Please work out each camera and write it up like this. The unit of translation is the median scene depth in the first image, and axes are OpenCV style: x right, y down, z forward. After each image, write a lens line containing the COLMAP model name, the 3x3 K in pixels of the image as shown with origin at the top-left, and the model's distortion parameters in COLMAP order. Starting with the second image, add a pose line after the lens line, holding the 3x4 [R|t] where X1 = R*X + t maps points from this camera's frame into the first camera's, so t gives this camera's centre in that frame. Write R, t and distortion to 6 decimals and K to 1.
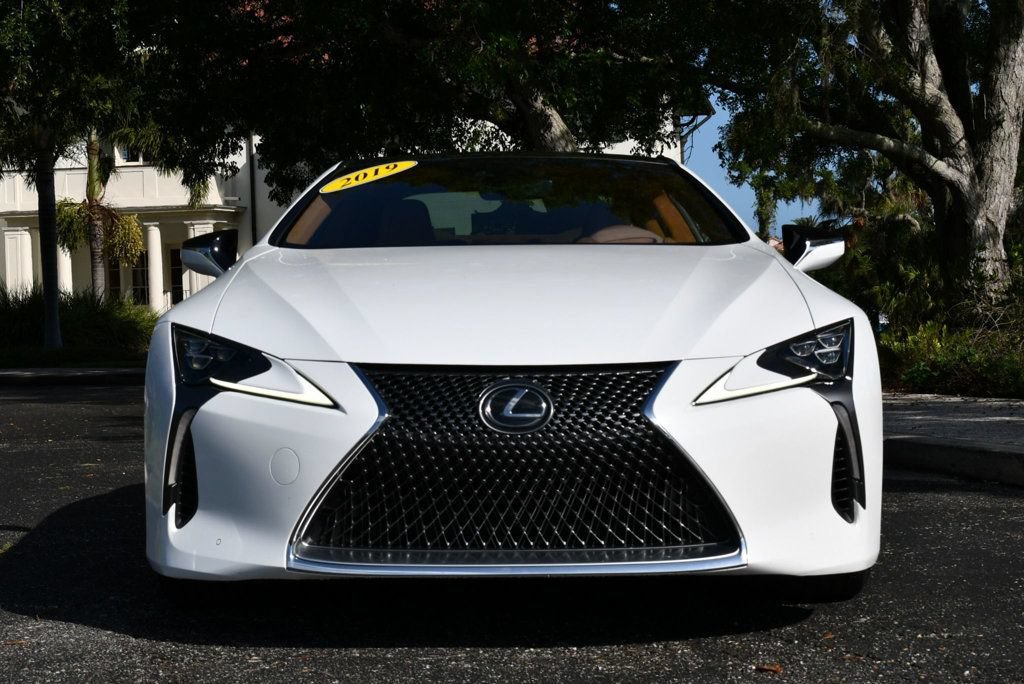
lens RADIAL K [[2082.2, 0, 510.1], [0, 2082.2, 337.2], [0, 0, 1]] dist [-0.034848, 0.000000]
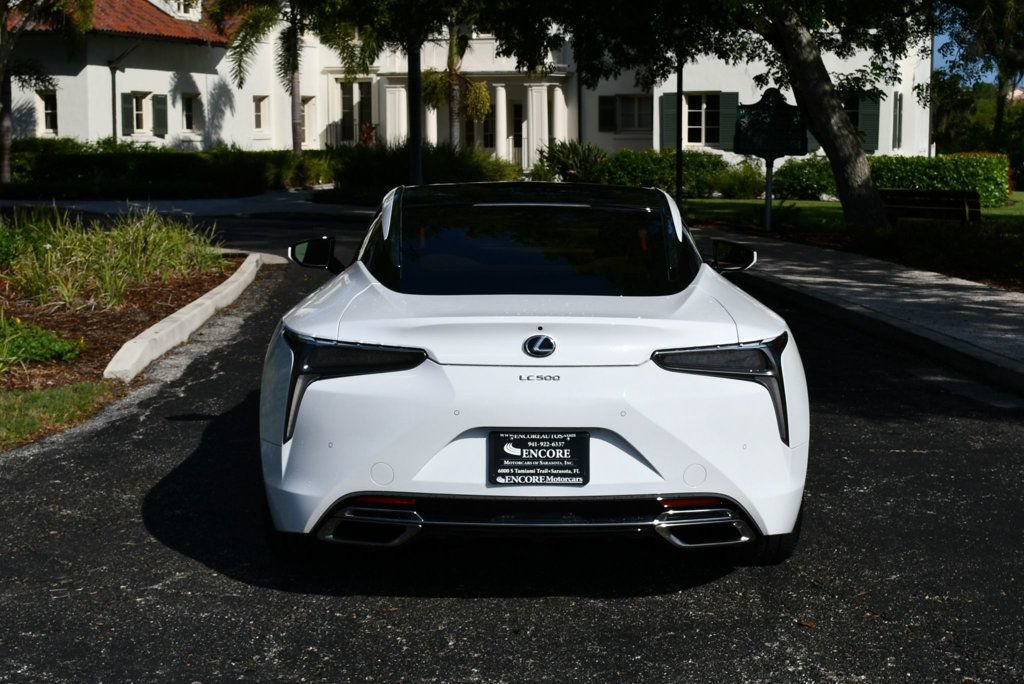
lens RADIAL K [[1660.6, 0, 517.2], [0, 1660.6, 337.7], [0, 0, 1]] dist [-0.049374, 0.000000]
pose [[0.986247, 0.047689, -0.158248, 0.092721], [-0.030846, 0.993755, 0.107234, -0.144838], [0.162373, -0.100878, 0.981559, -0.131273]]
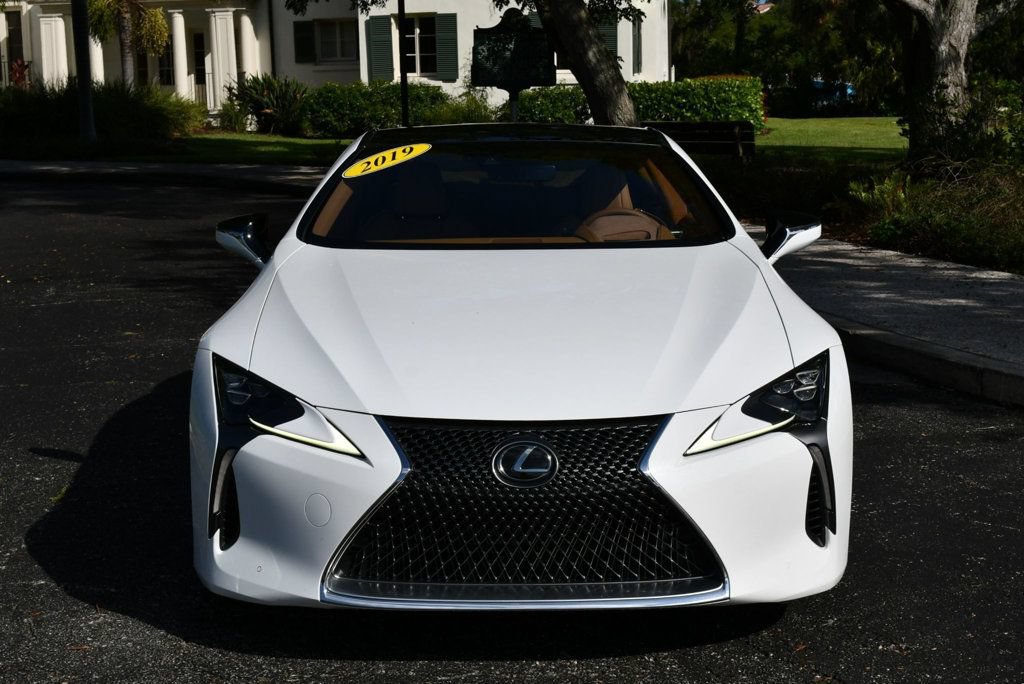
lens RADIAL K [[1904.5, 0, 510.0], [0, 1904.5, 342.4], [0, 0, 1]] dist [-0.037855, 0.000000]
pose [[0.999992, 0.003316, 0.002201, -0.007362], [-0.003570, 0.991803, 0.127725, -0.153394], [-0.001759, -0.127732, 0.991807, -0.003085]]
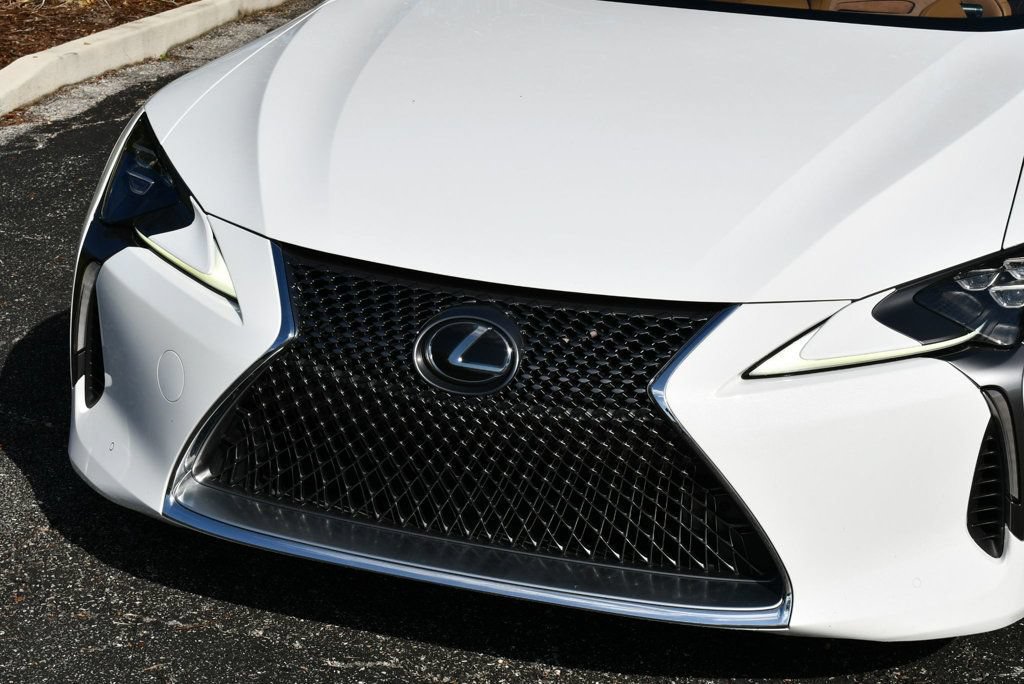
lens RADIAL K [[1977.7, 0, 515.5], [0, 1977.7, 344.0], [0, 0, 1]] dist [-0.028217, 0.000000]
pose [[0.951271, 0.147713, -0.270674, 0.181553], [-0.076304, 0.963259, 0.257507, -0.128857], [0.298766, -0.224305, 0.927591, 0.393559]]
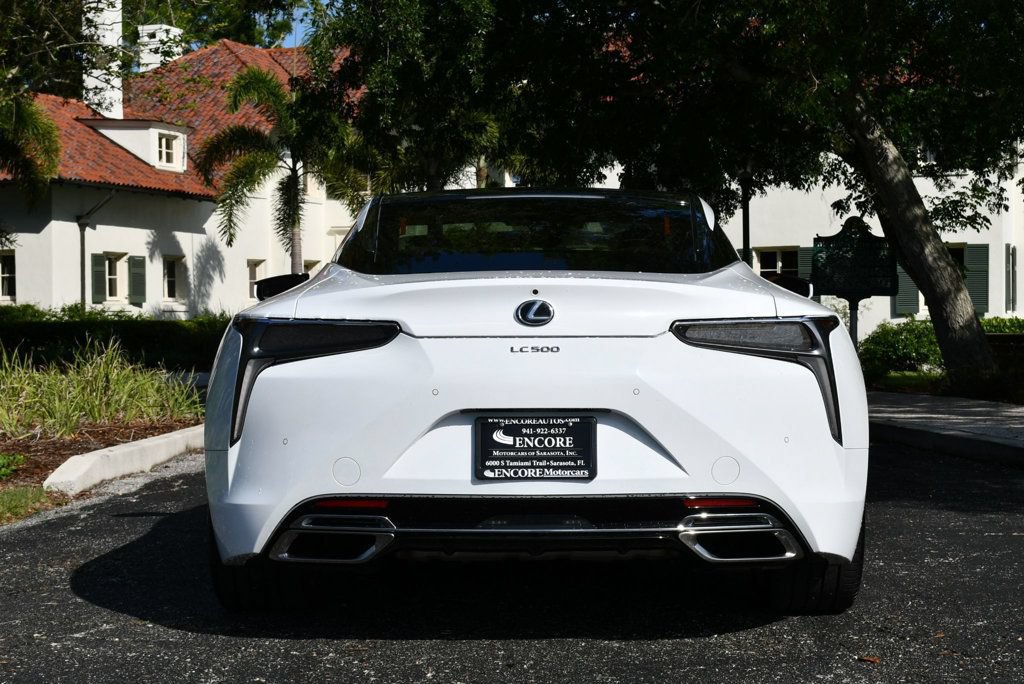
lens RADIAL K [[1977.7, 0, 516.9], [0, 1977.7, 345.6], [0, 0, 1]] dist [-0.028217, 0.000000]
pose [[0.982478, 0.019911, -0.185311, 0.124057], [-0.020343, 0.999793, -0.000426, -0.012051], [0.185264, 0.004189, 0.982680, -0.123137]]
